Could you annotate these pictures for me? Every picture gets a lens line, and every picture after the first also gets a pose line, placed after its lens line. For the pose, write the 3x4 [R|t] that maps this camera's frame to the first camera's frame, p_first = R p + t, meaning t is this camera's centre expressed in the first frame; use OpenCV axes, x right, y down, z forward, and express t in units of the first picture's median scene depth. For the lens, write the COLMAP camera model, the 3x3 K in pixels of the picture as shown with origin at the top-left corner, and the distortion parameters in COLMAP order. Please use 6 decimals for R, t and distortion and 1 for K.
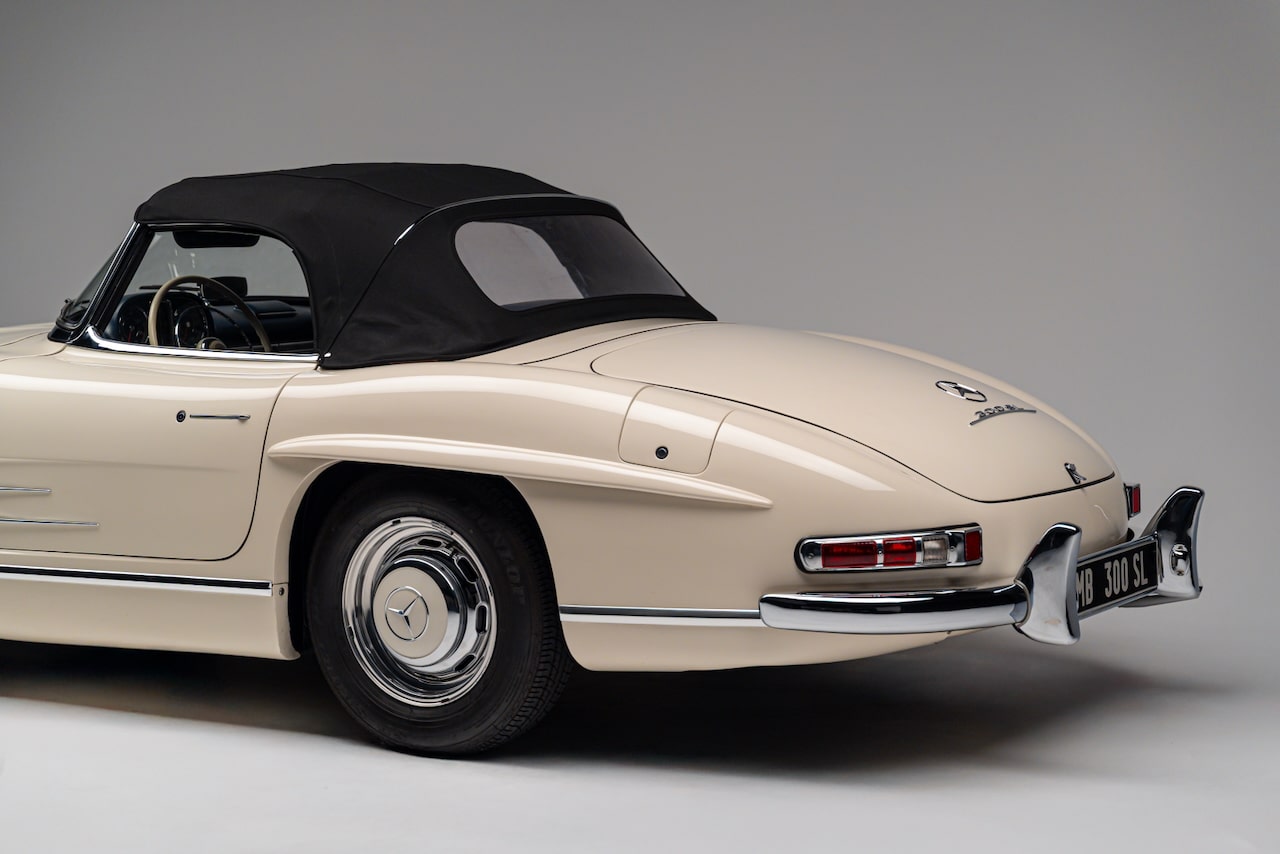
lens RADIAL K [[2586.0, 0, 633.7], [0, 2586.0, 422.3], [0, 0, 1]] dist [0.006237, 0.000000]
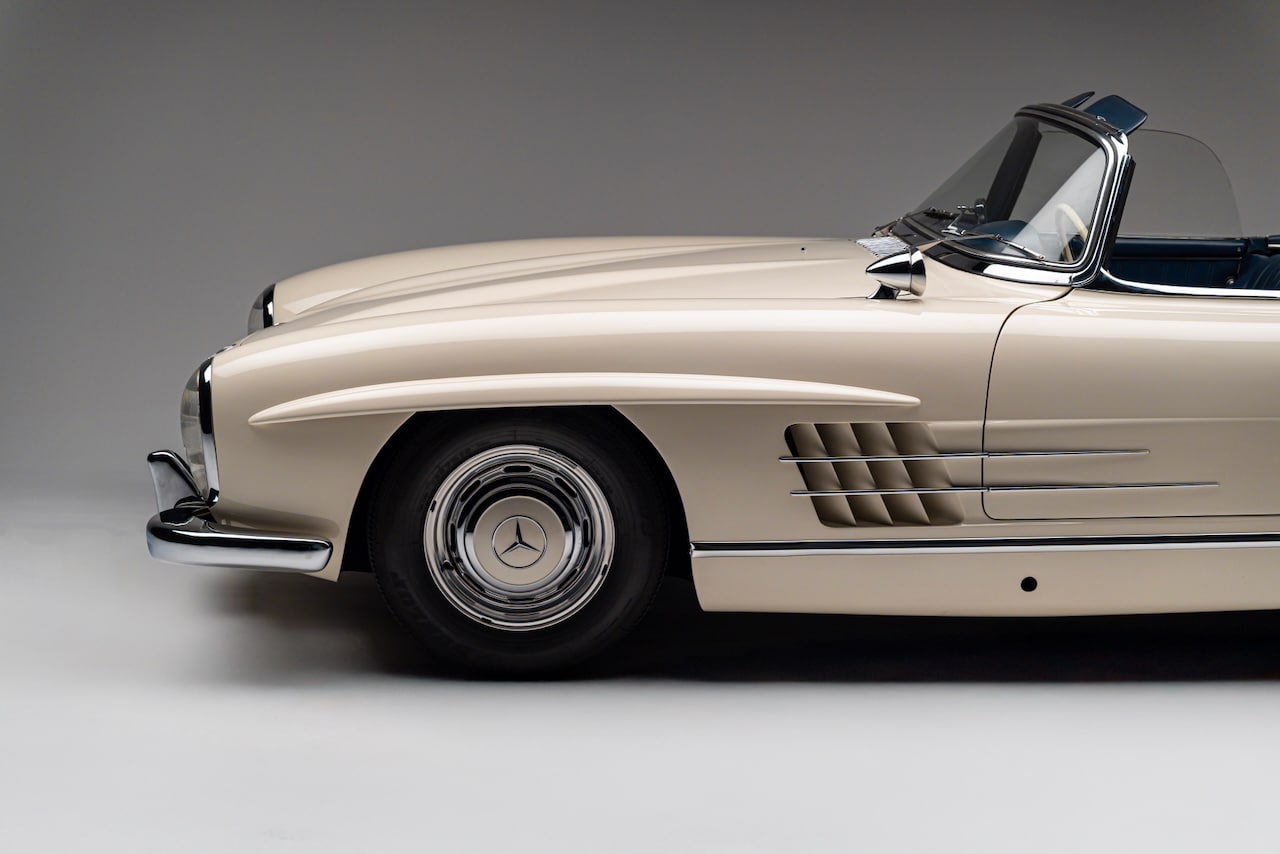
lens RADIAL K [[2586.0, 0, 641.9], [0, 2586.0, 428.2], [0, 0, 1]] dist [0.006237, 0.000000]
pose [[0.819627, -0.077817, 0.567588, -0.947929], [0.029383, 0.995138, 0.094003, -0.077949], [-0.572143, -0.060370, 0.817929, 0.383810]]
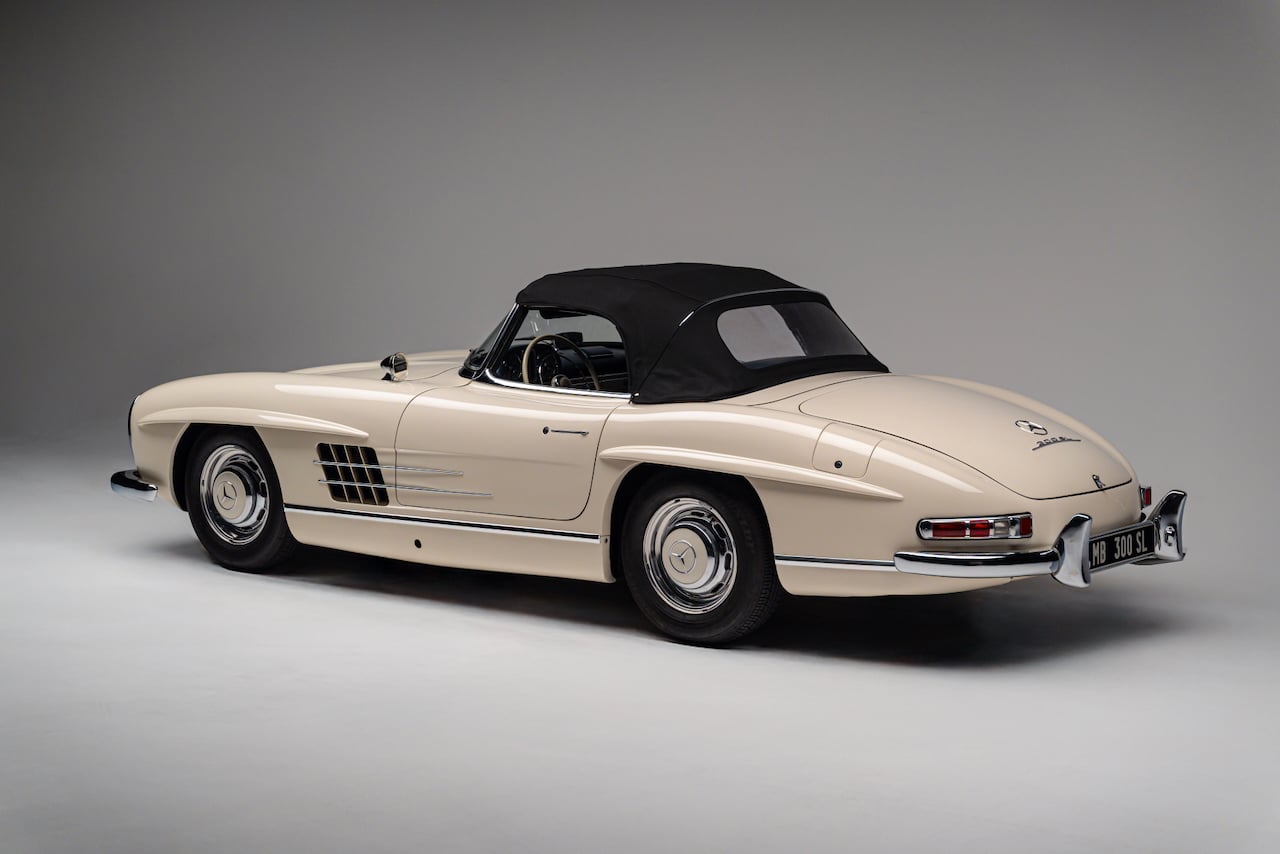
lens RADIAL K [[2498.3, 0, 634.6], [0, 2498.3, 432.3], [0, 0, 1]] dist [0.036724, 0.000000]
pose [[0.993814, 0.022011, -0.108850, 0.051443], [-0.018824, 0.999366, 0.030222, -0.051058], [0.109446, -0.027986, 0.993599, -0.561611]]
